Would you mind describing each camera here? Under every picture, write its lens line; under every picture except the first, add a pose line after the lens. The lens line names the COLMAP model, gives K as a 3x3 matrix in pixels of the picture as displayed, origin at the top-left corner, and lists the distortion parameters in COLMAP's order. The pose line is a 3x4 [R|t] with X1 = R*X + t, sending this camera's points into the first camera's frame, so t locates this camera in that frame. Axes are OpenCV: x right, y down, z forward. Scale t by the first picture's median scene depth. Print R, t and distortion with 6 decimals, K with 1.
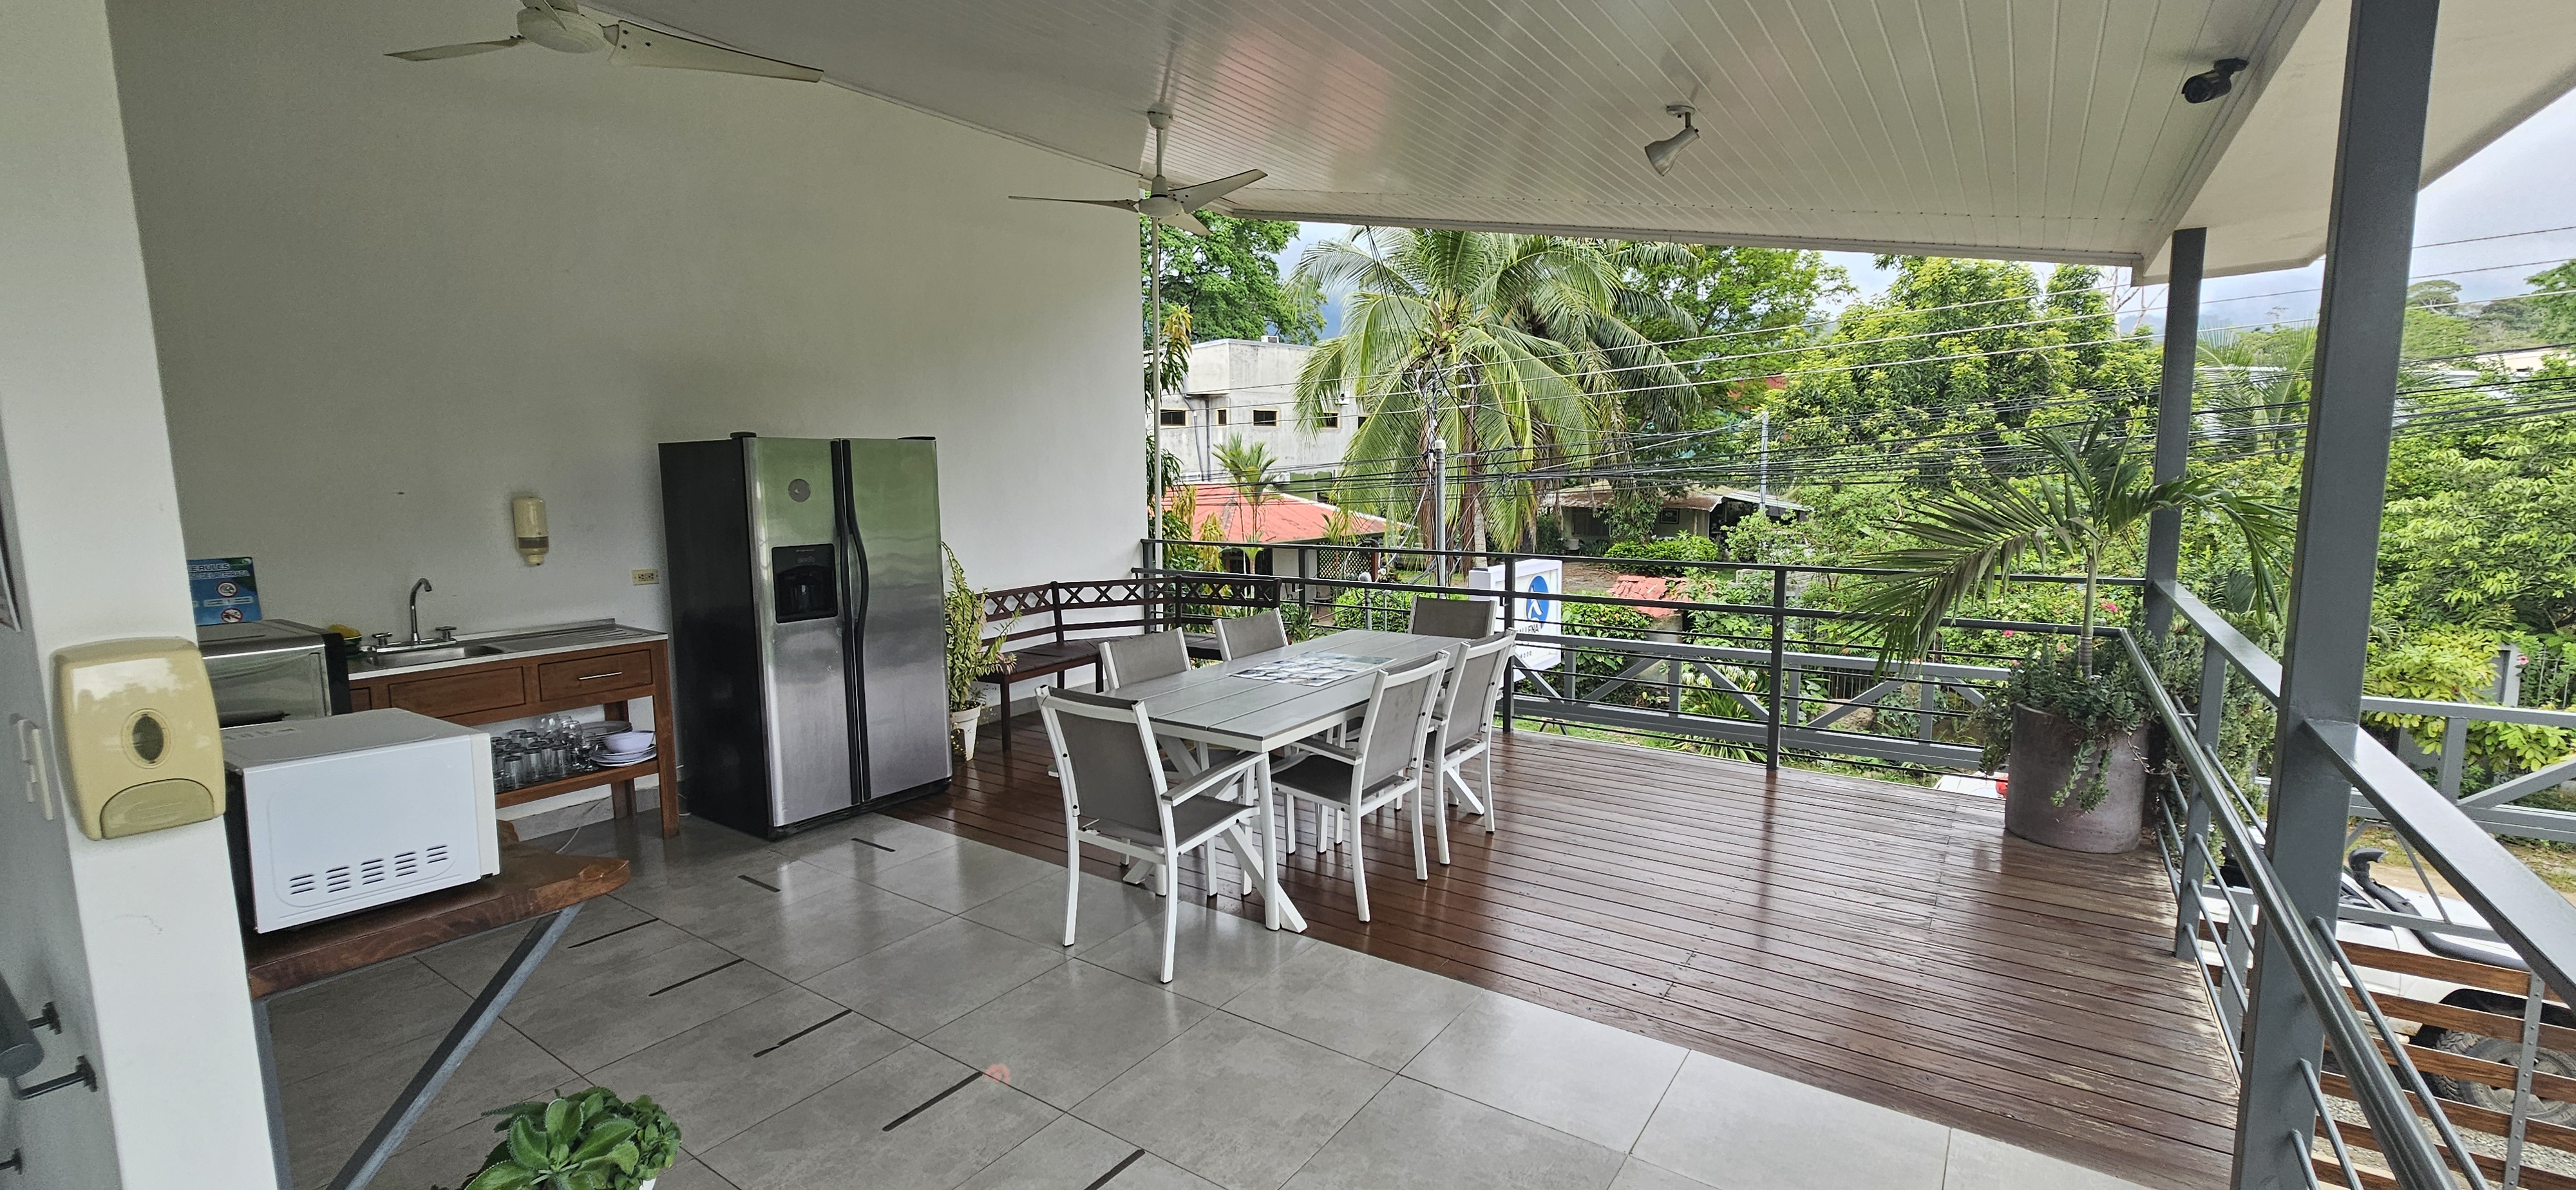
lens RADIAL K [[1036.8, 0, 1291.6], [0, 1036.8, 588.2], [0, 0, 1]] dist [0.000814, 0.000144]
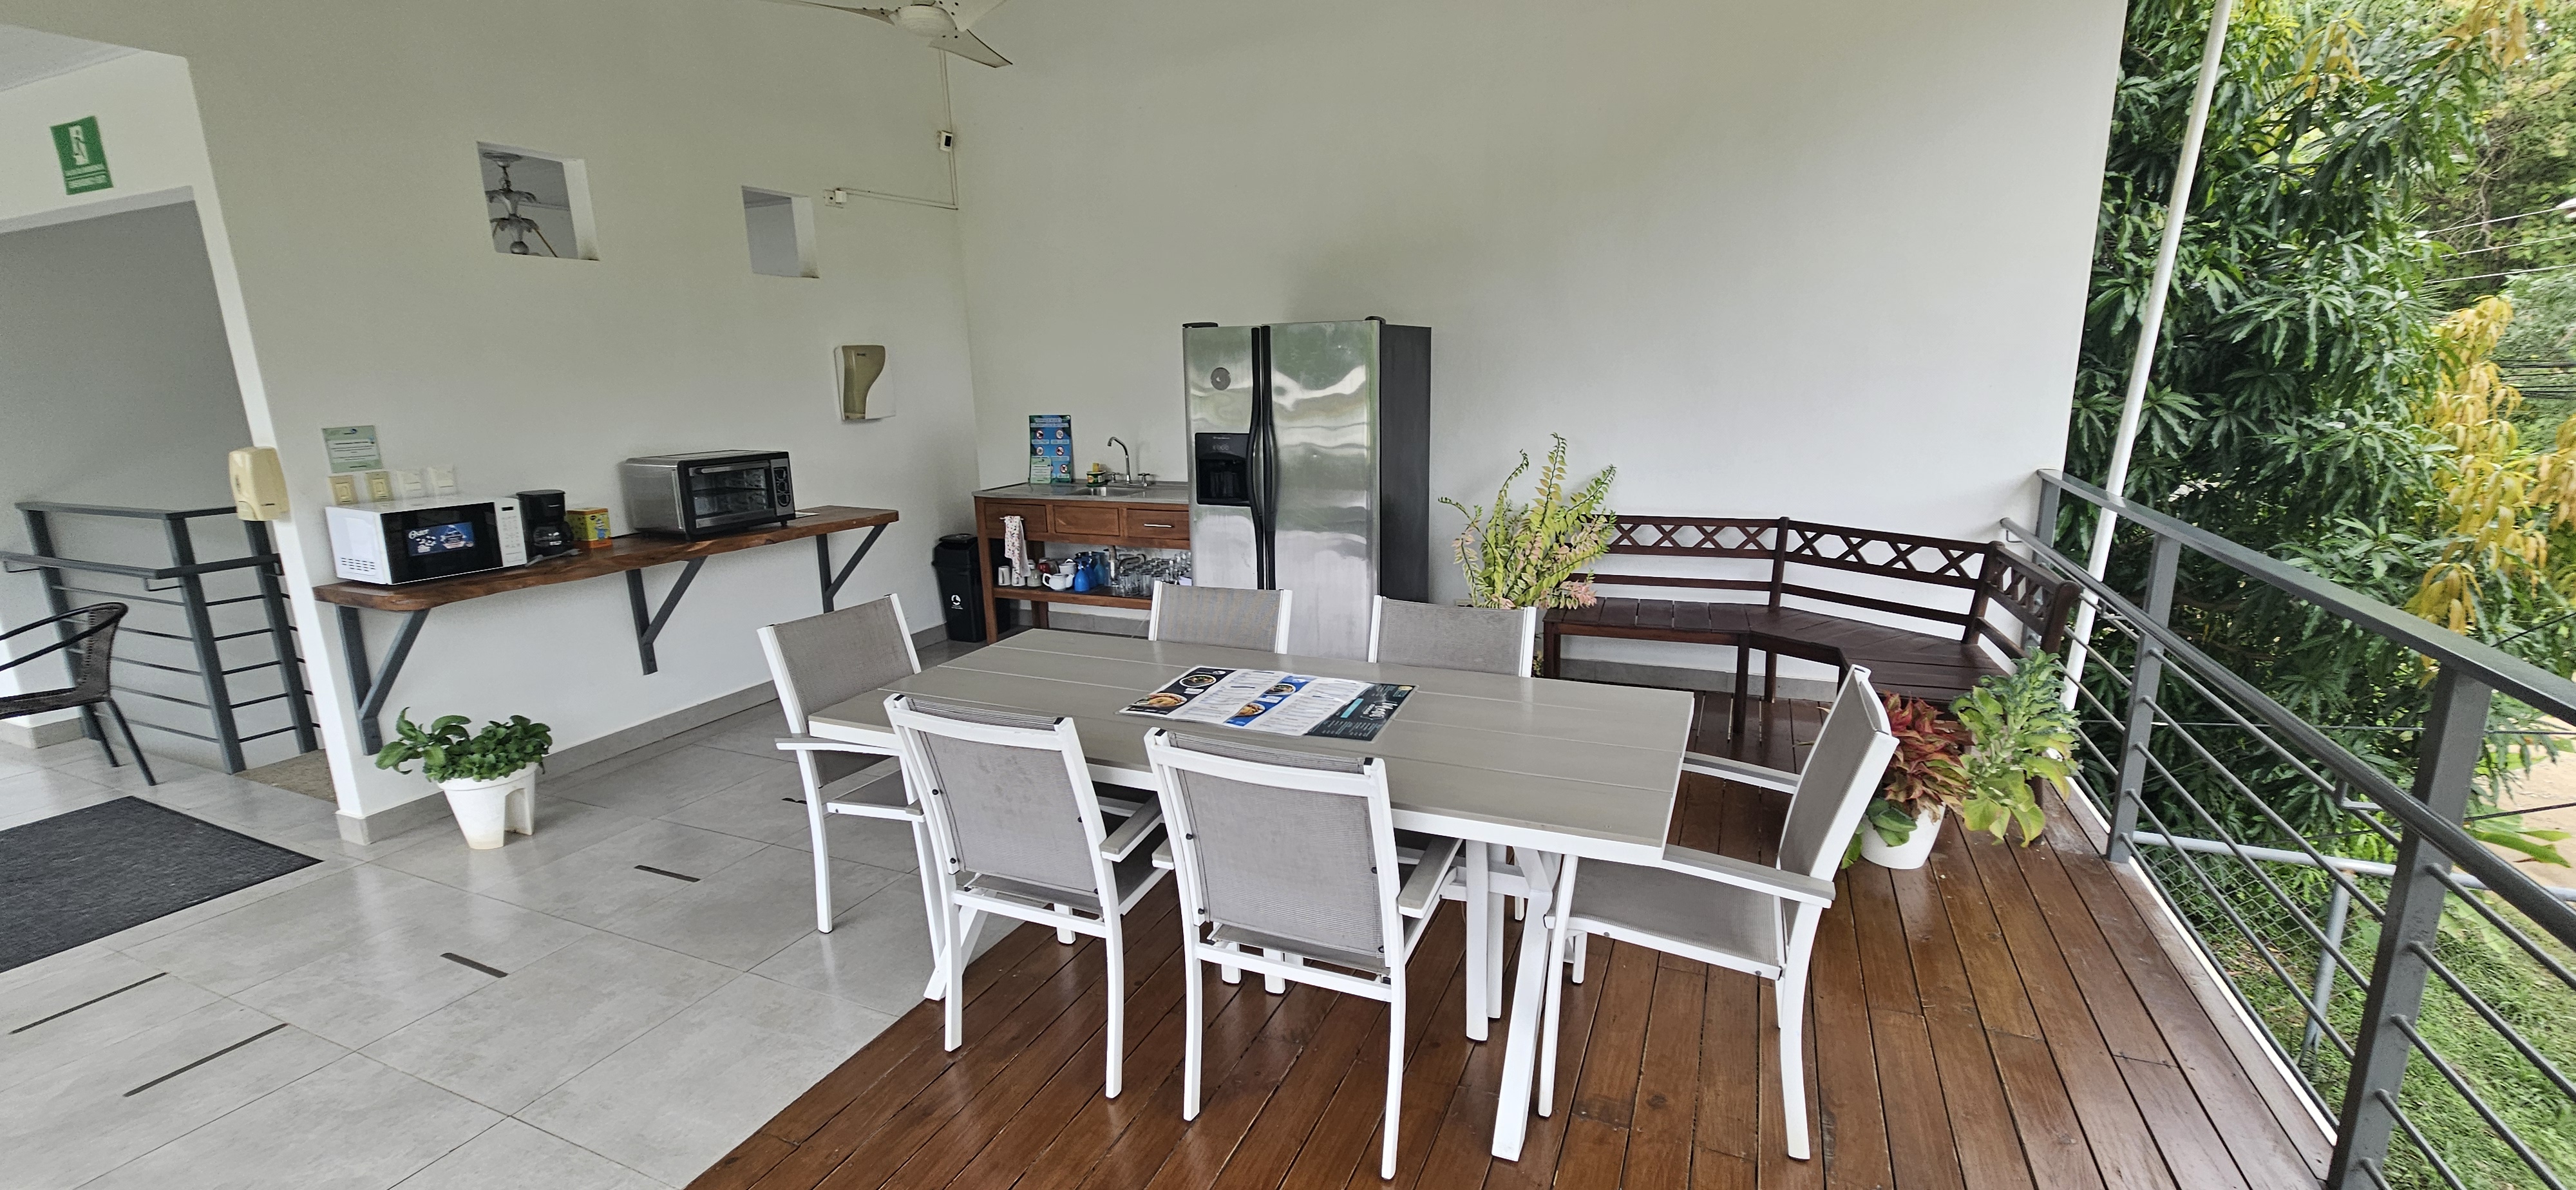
lens RADIAL K [[1036.8, 0, 1291.6], [0, 1036.8, 588.2], [0, 0, 1]] dist [0.000814, 0.000144]
pose [[0.194377, 0.215698, -0.956918, 0.361930], [-0.091784, 0.975244, 0.201185, -0.067673], [0.976623, 0.048724, 0.209363, 0.554333]]
